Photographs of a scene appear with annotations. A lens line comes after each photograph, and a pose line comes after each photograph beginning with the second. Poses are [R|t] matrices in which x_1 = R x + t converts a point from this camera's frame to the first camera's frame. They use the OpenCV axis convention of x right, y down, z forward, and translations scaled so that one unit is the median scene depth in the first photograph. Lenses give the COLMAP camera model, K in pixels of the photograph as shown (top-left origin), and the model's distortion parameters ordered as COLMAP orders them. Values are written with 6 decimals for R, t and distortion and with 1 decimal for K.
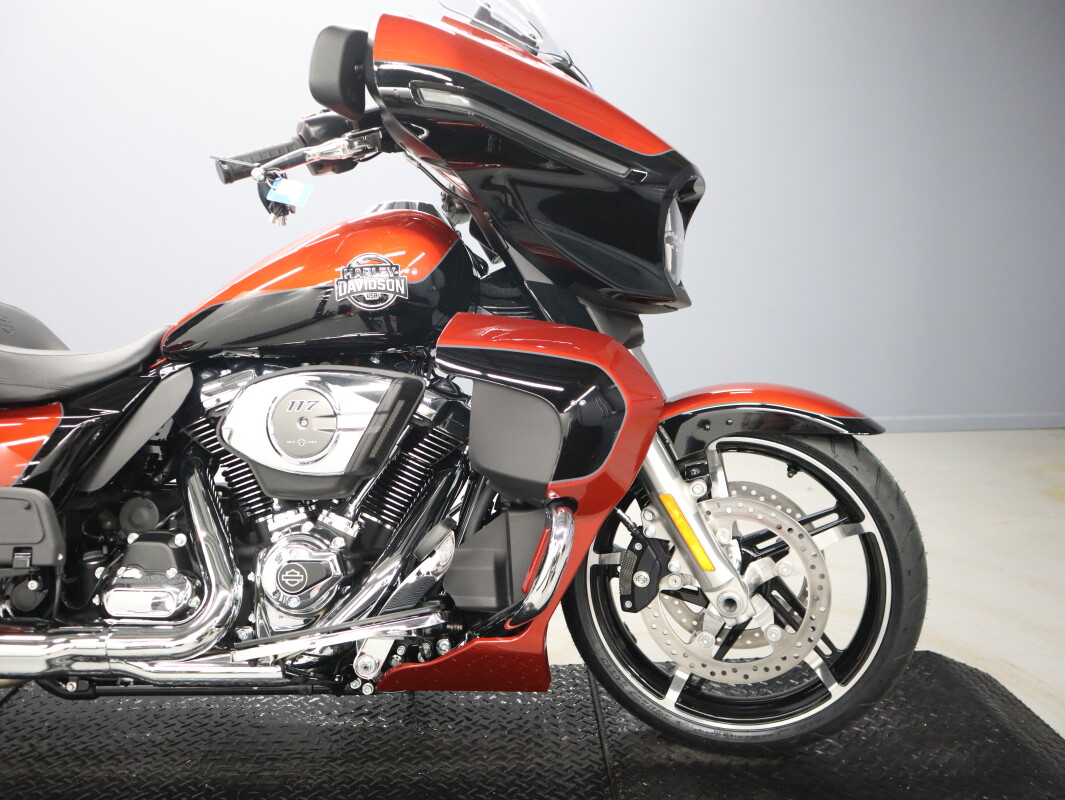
lens RADIAL K [[832.7, 0, 532.5], [0, 832.7, 400.0], [0, 0, 1]] dist [-0.109090, 0.068434]
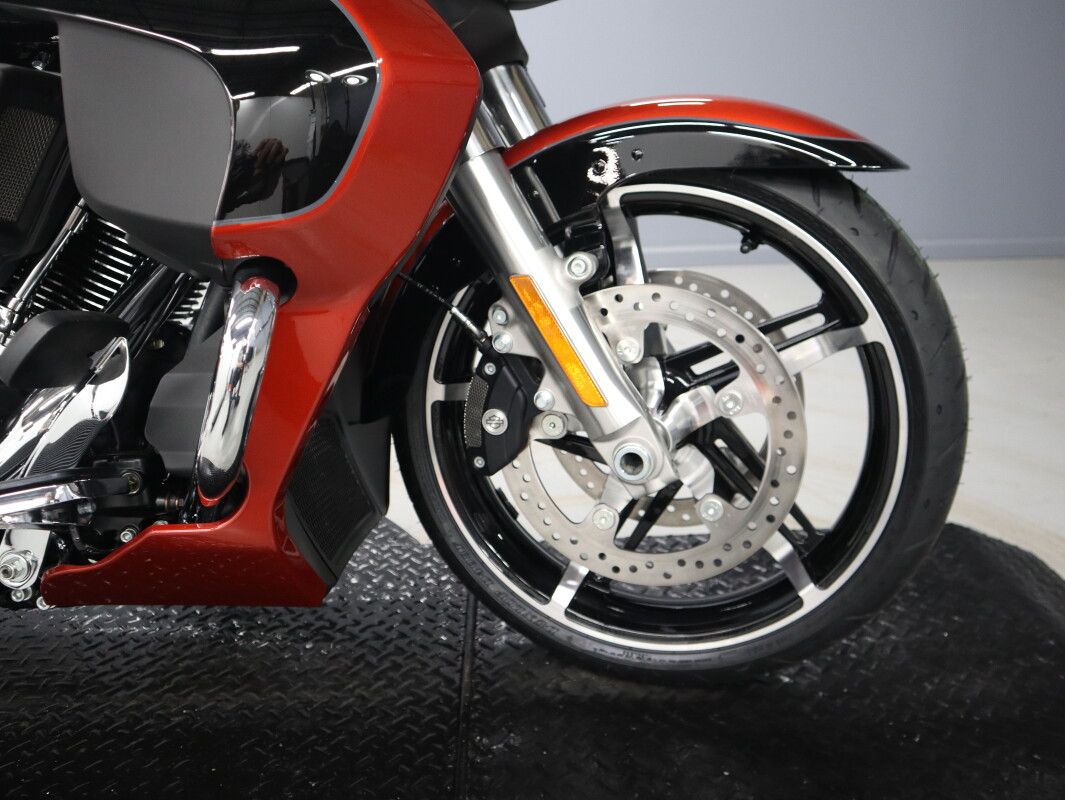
lens RADIAL K [[832.7, 0, 532.5], [0, 832.7, 400.0], [0, 0, 1]] dist [-0.109090, 0.068434]
pose [[0.999779, -0.013638, -0.015982, 0.165573], [0.016172, 0.985140, 0.170990, 0.093630], [0.013413, -0.171211, 0.985143, 0.387518]]
